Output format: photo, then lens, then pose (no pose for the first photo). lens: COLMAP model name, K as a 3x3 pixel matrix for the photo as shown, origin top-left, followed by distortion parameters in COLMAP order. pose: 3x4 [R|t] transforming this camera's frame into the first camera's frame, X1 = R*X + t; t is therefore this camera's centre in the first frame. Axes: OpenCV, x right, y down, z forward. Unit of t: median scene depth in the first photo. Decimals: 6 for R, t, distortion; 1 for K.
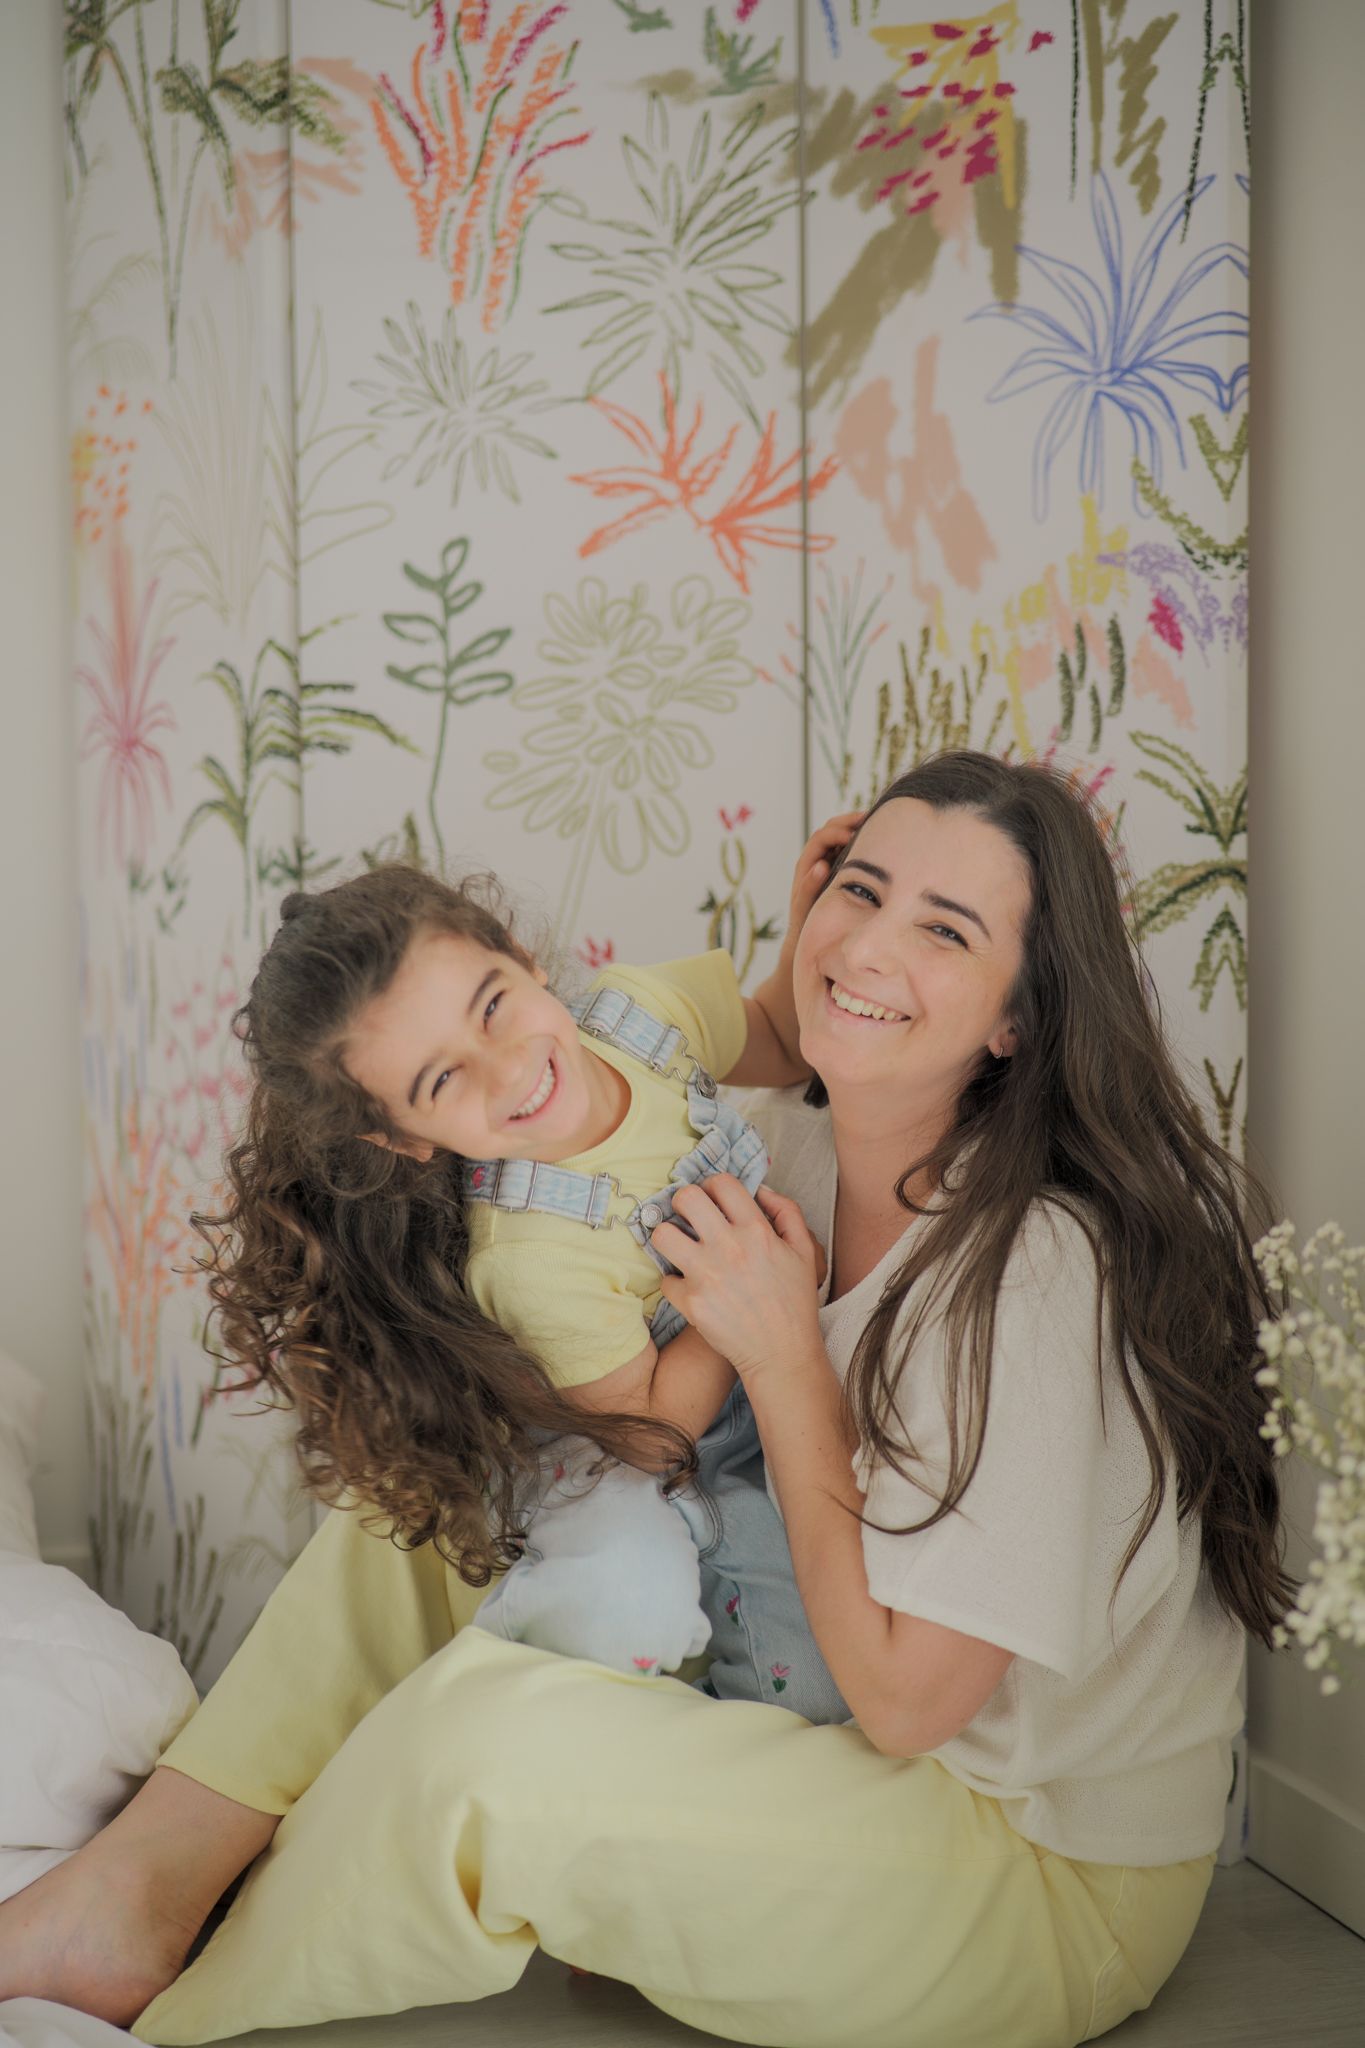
lens RADIAL K [[2986.0, 0, 680.7], [0, 2986.0, 1045.8], [0, 0, 1]] dist [0.007155, -0.079075]
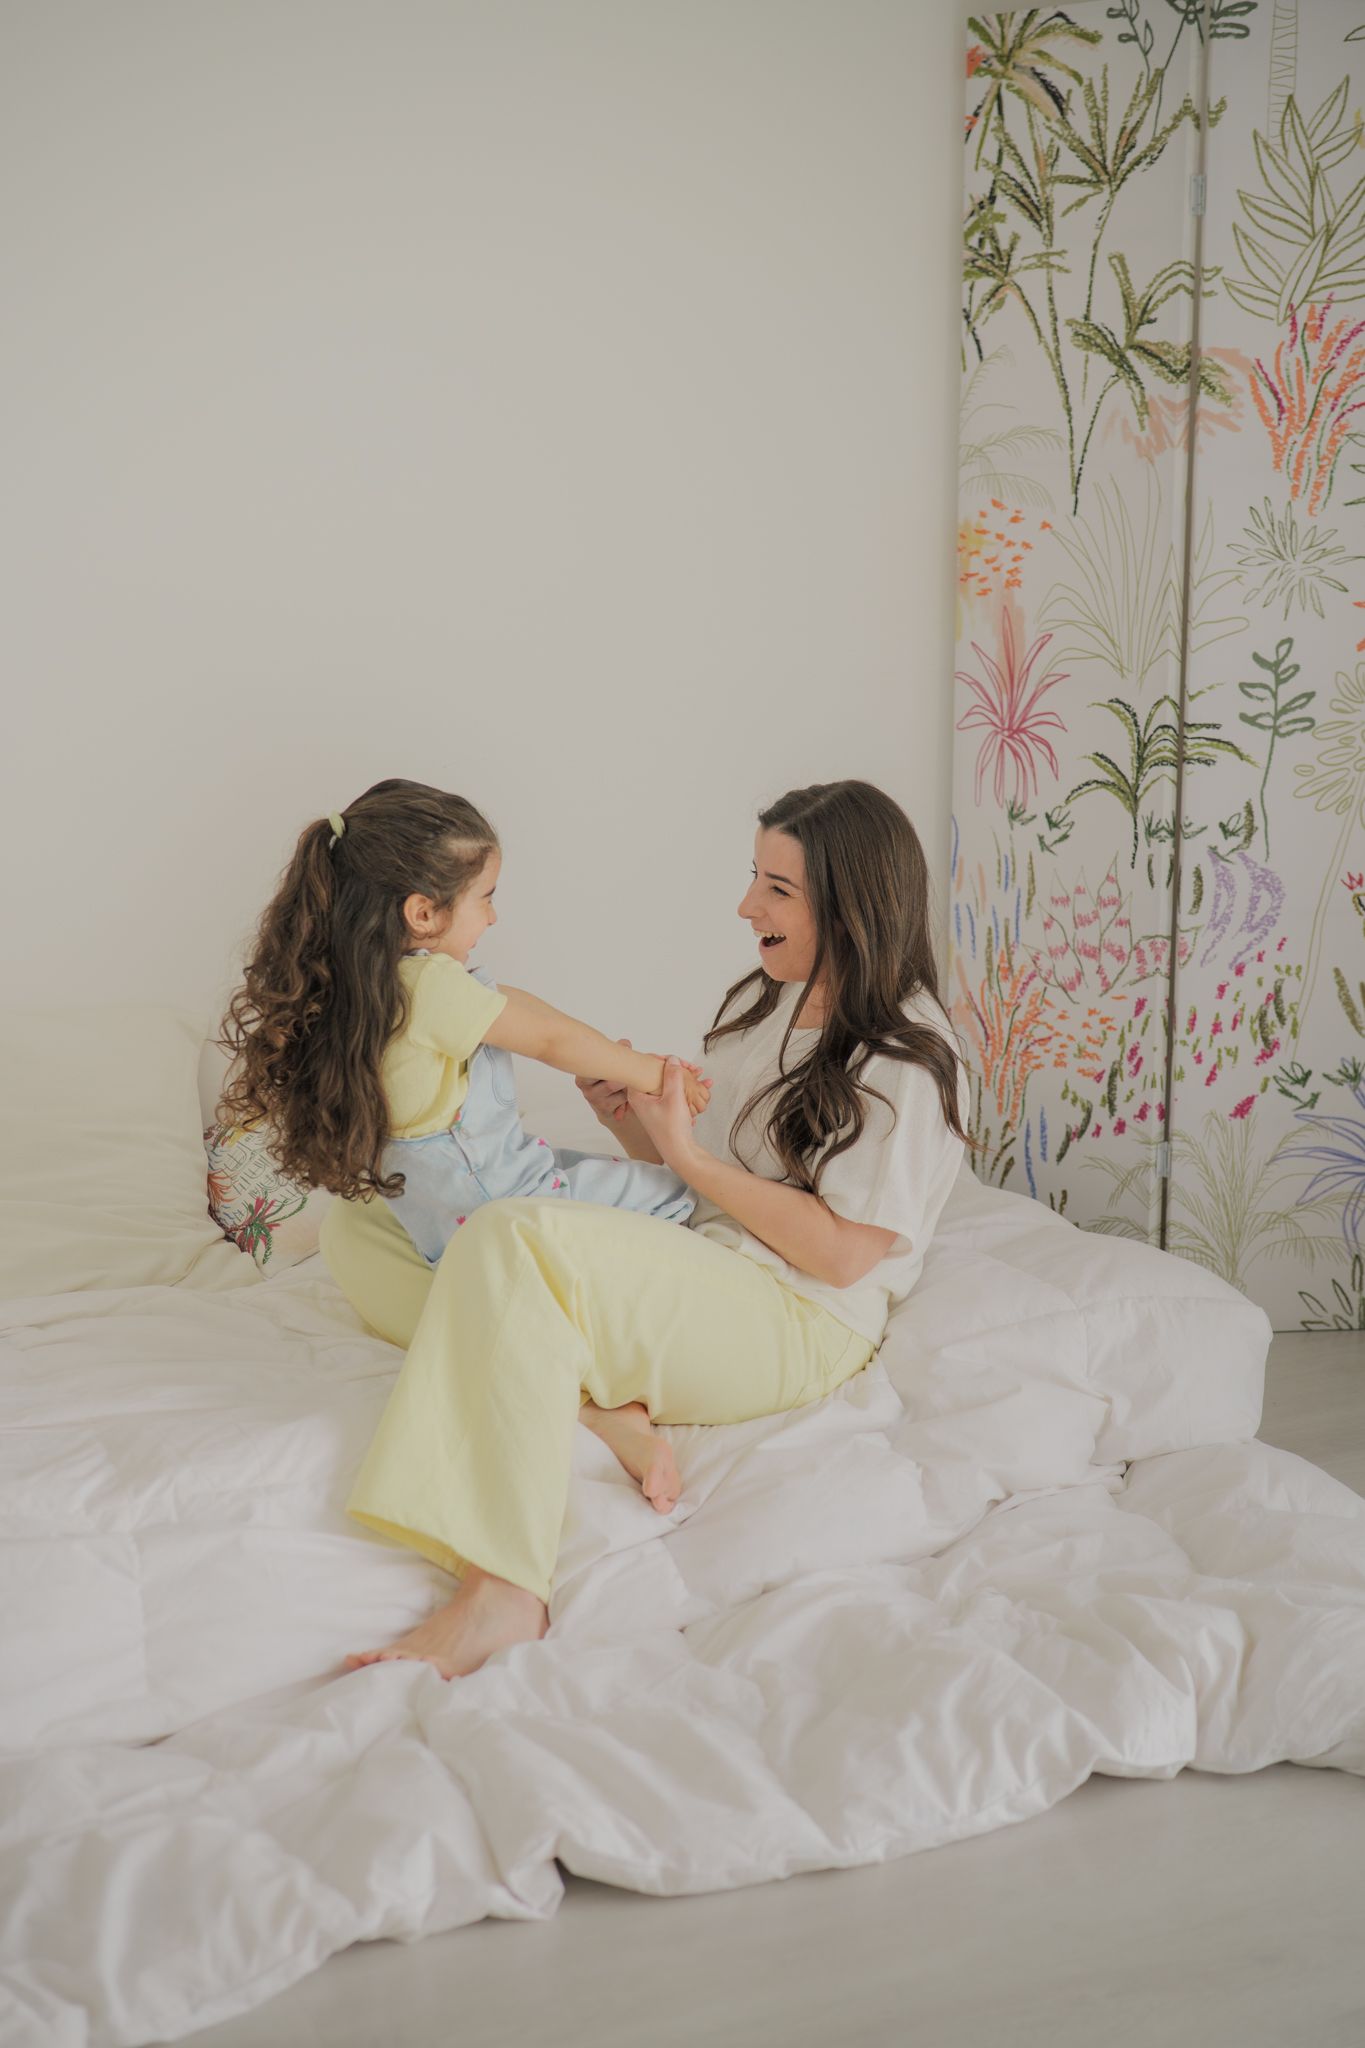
lens RADIAL K [[2991.4, 0, 731.5], [0, 2991.4, 1026.0], [0, 0, 1]] dist [-0.002526, 0.009828]
pose [[0.990789, -0.022898, 0.133461, -0.620352], [-0.000042, 0.985547, 0.169400, -0.243120], [-0.135411, -0.167845, 0.976469, -0.642293]]
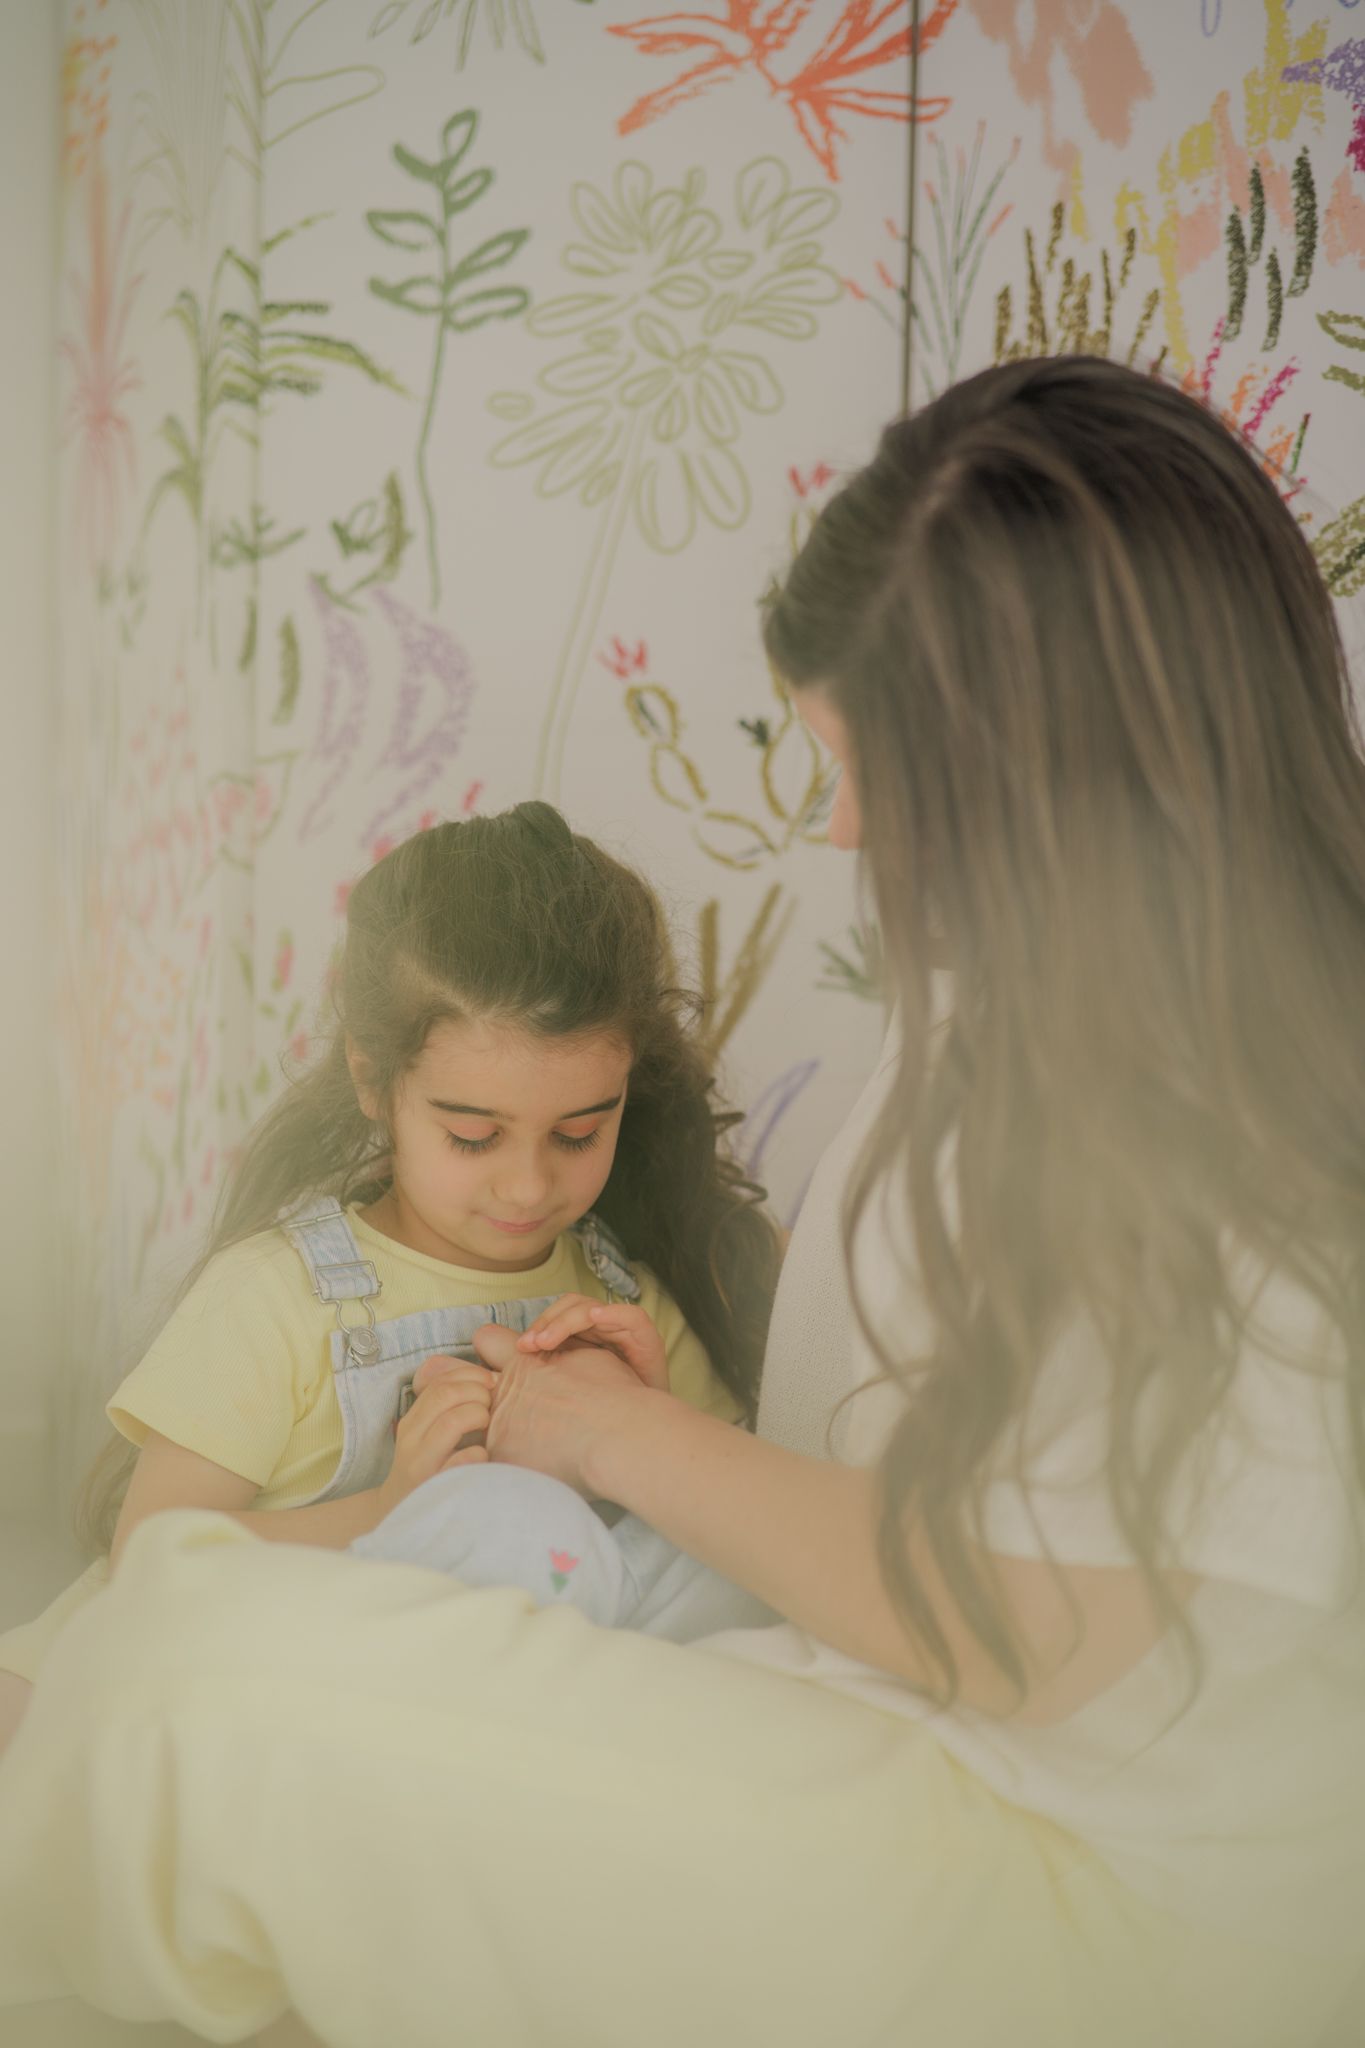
lens RADIAL K [[2951.2, 0, 682.5], [0, 2951.2, 1024.0], [0, 0, 1]] dist [0.024002, -0.063866]
pose [[0.991272, 0.036771, -0.126597, 0.086929], [-0.036951, 0.999317, 0.000931, 0.062280], [0.126545, 0.003755, 0.991954, 0.258402]]
